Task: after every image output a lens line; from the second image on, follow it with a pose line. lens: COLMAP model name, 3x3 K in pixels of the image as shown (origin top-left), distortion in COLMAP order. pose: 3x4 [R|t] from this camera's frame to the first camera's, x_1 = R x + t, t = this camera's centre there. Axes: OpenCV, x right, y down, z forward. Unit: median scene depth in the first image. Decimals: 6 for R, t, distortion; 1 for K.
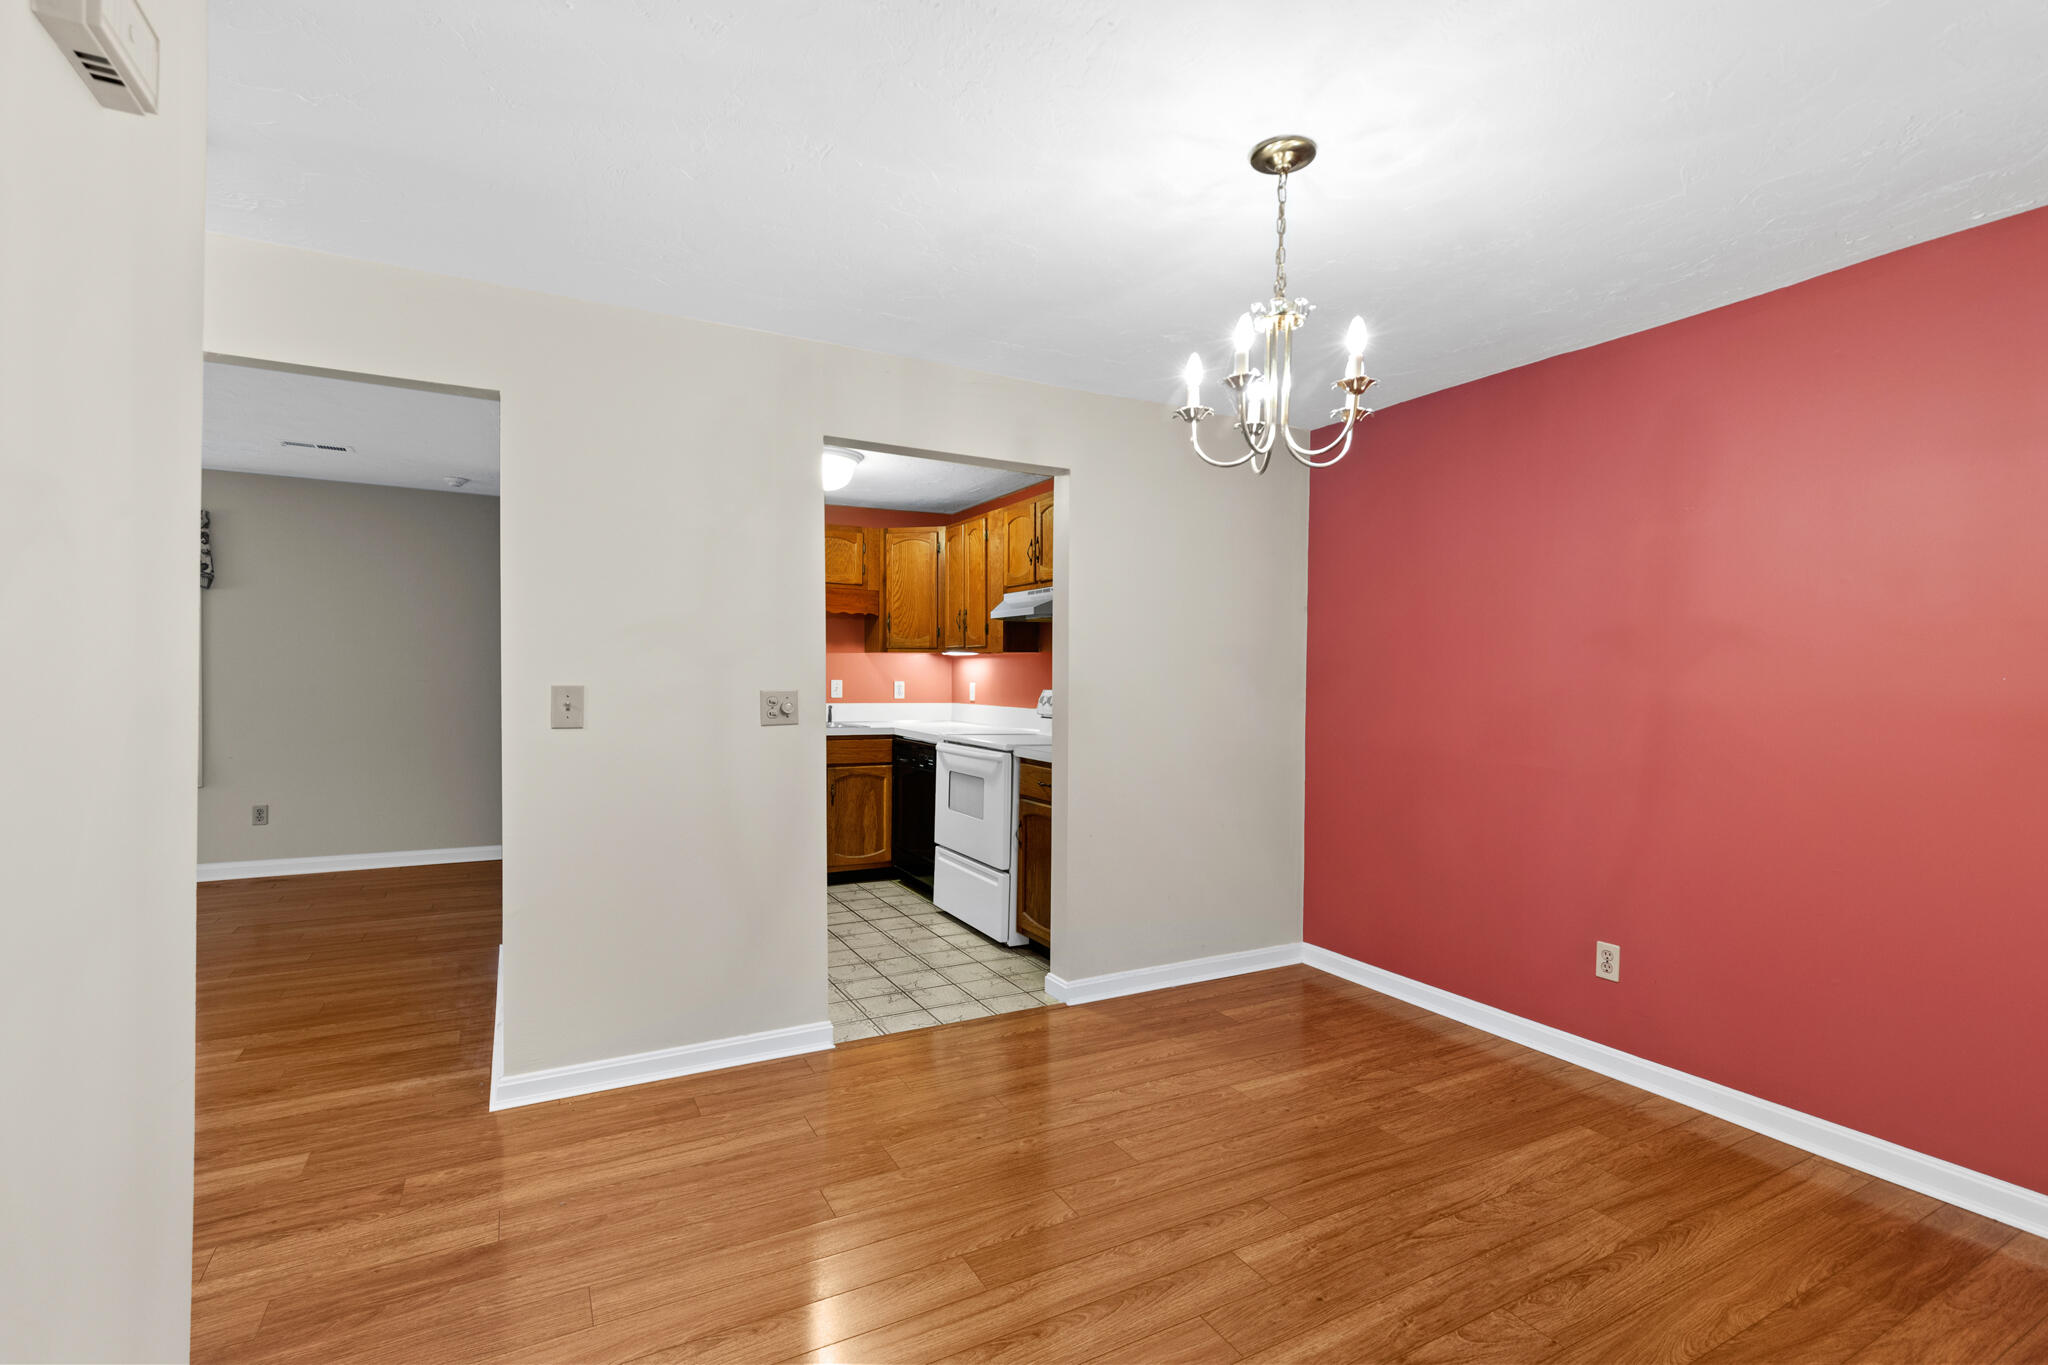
lens RADIAL K [[935.5, 0, 1055.4], [0, 935.5, 689.8], [0, 0, 1]] dist [0.003676, 0.000094]
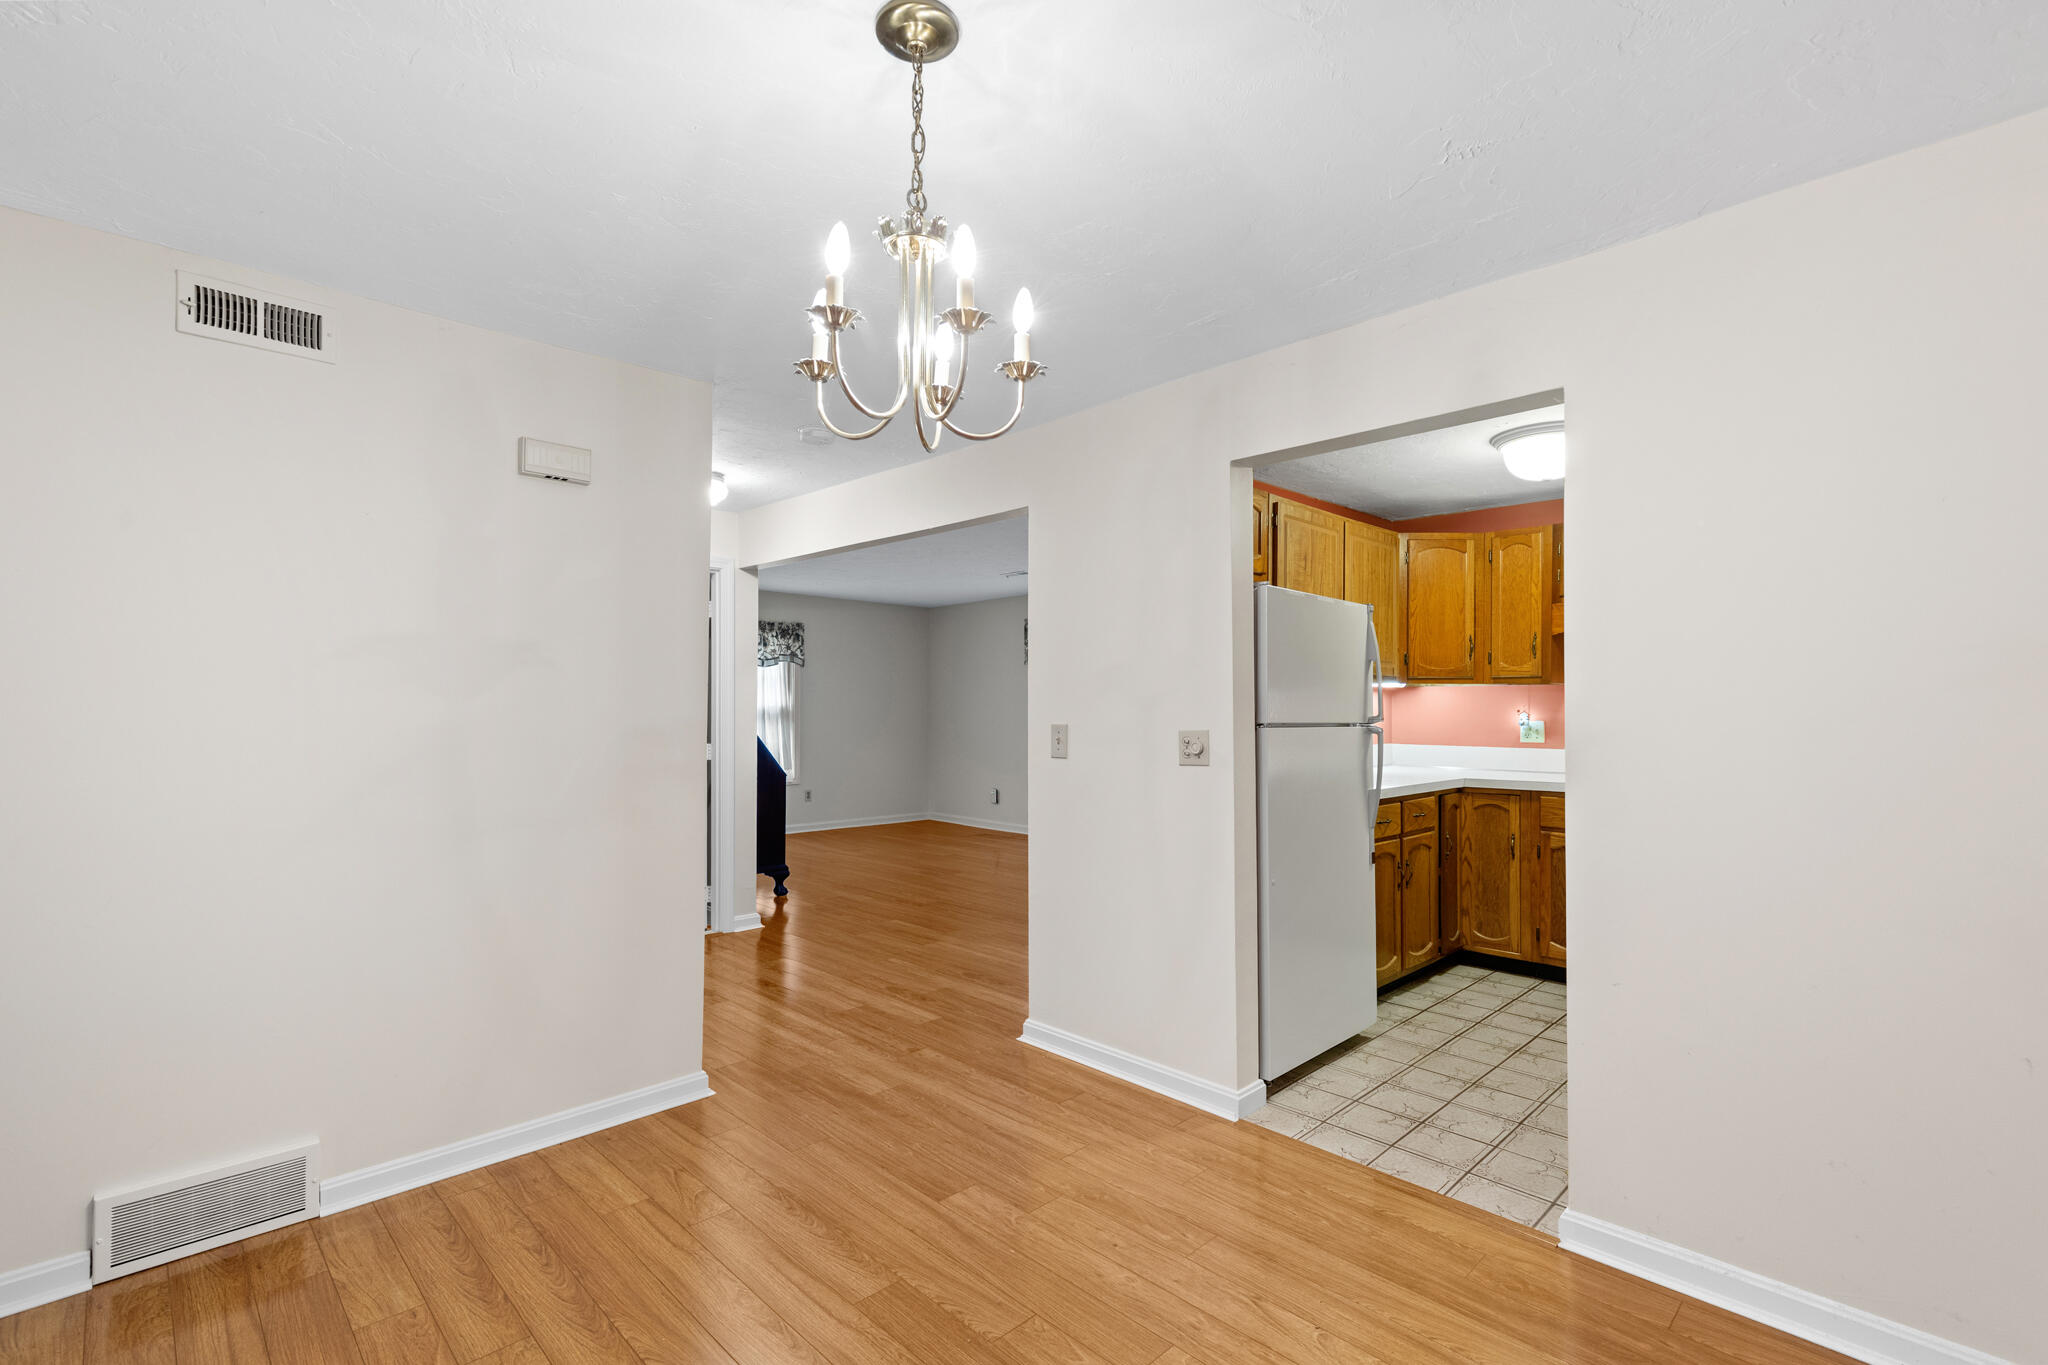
lens RADIAL K [[950.2, 0, 1007.9], [0, 950.2, 690.8], [0, 0, 1]] dist [0.009035, -0.000326]
pose [[0.243655, -0.028051, -0.969456, 0.623713], [-0.013577, 0.999385, -0.032329, -0.006064], [0.969767, 0.021040, 0.243124, 0.547360]]
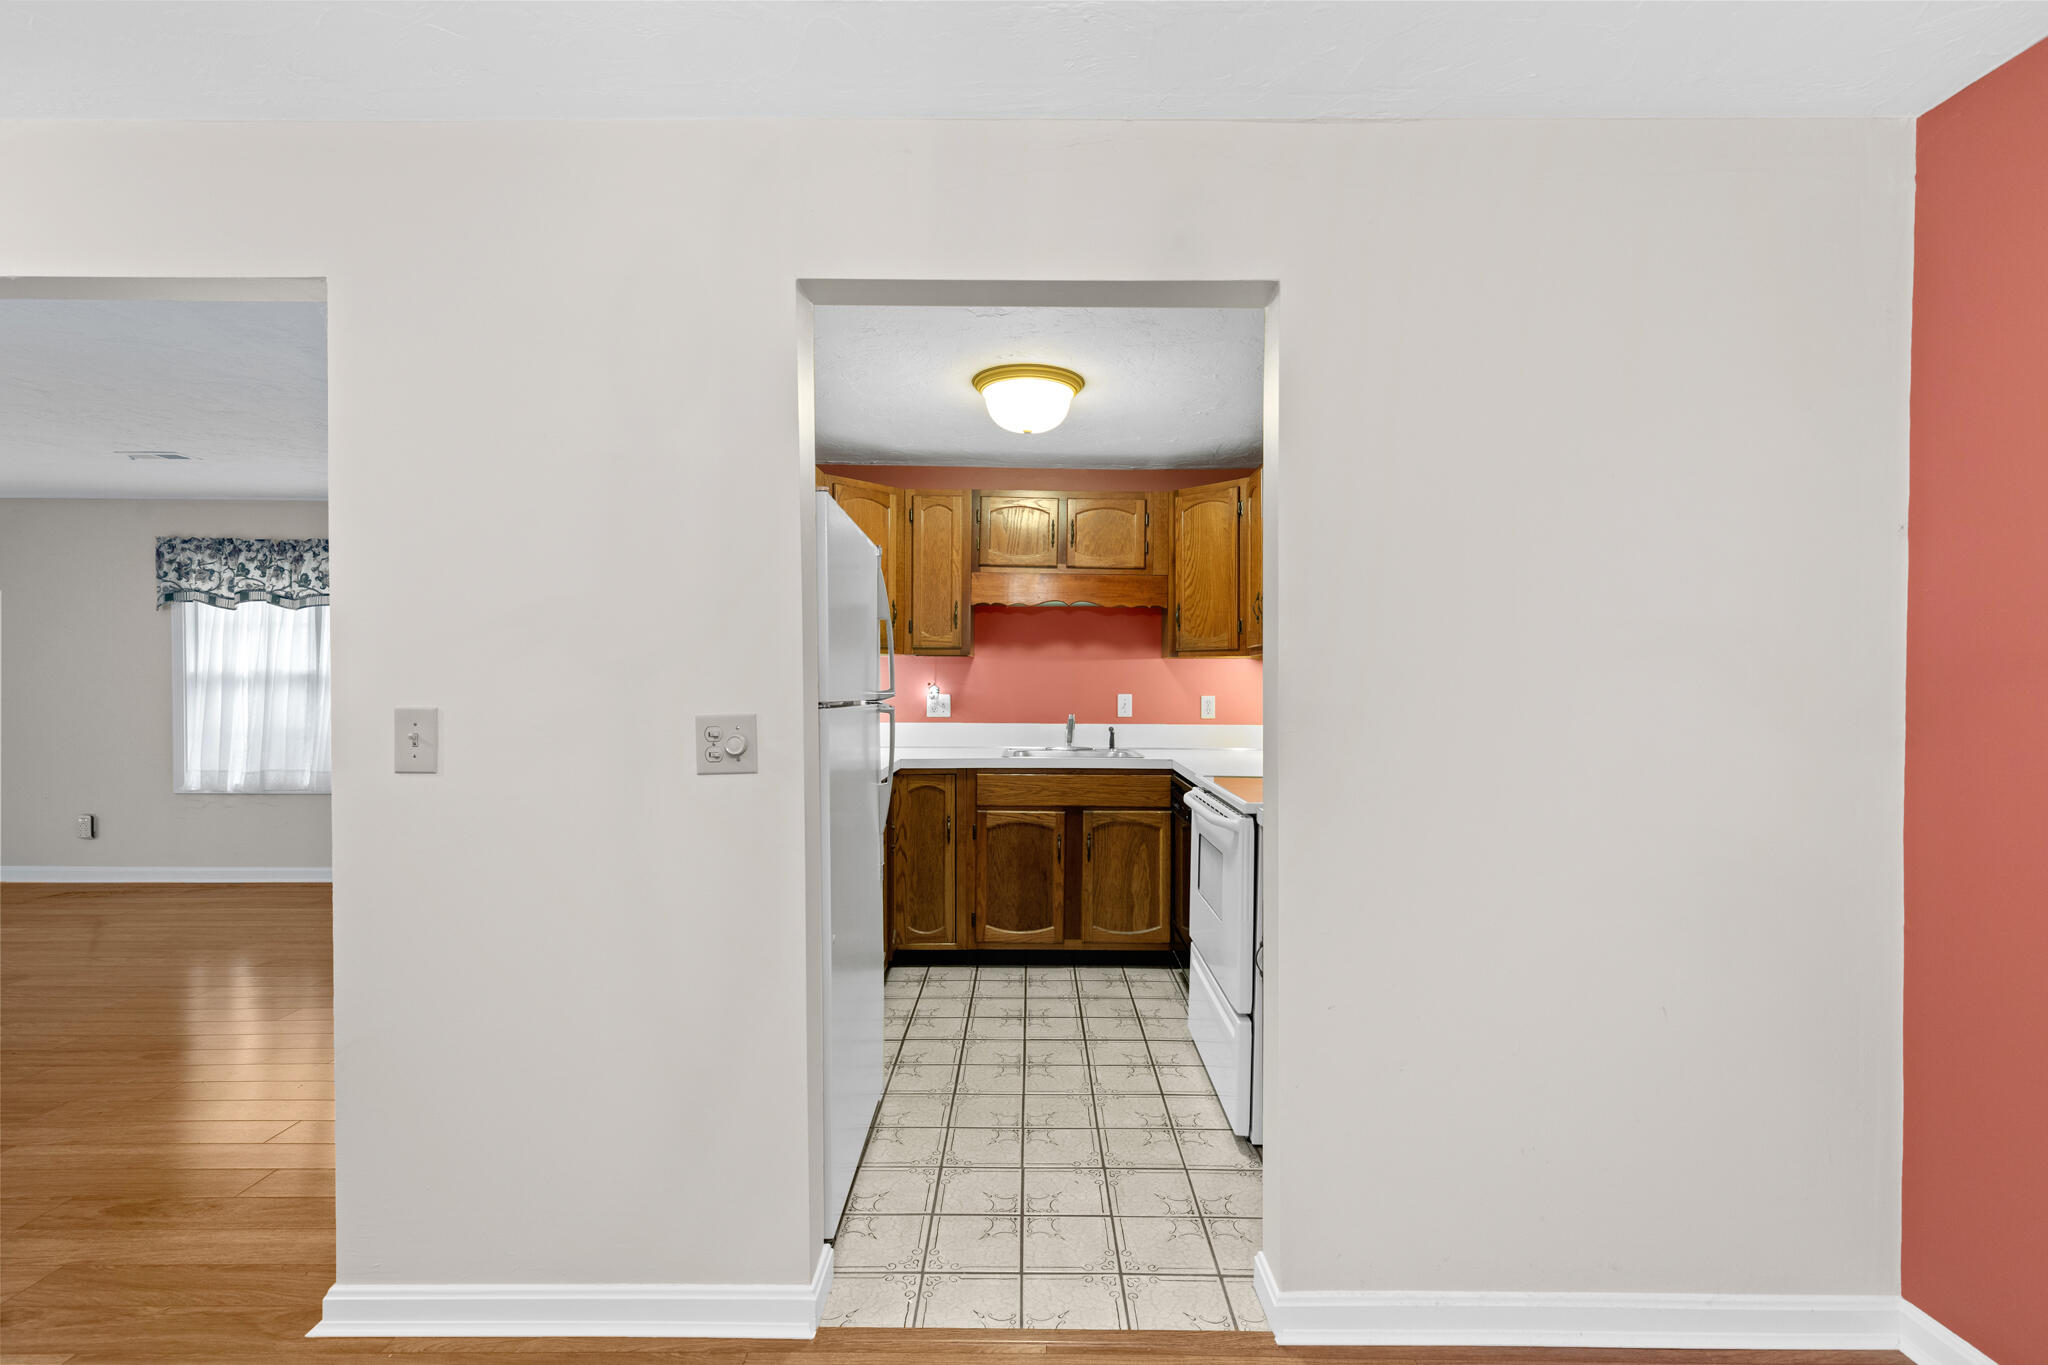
lens RADIAL K [[935.5, 0, 1055.4], [0, 935.5, 689.8], [0, 0, 1]] dist [0.003676, 0.000094]
pose [[0.876054, -0.003300, -0.482201, 0.173831], [-0.002432, 0.999934, -0.011261, -0.009833], [0.482207, 0.011038, 0.875988, 0.561796]]
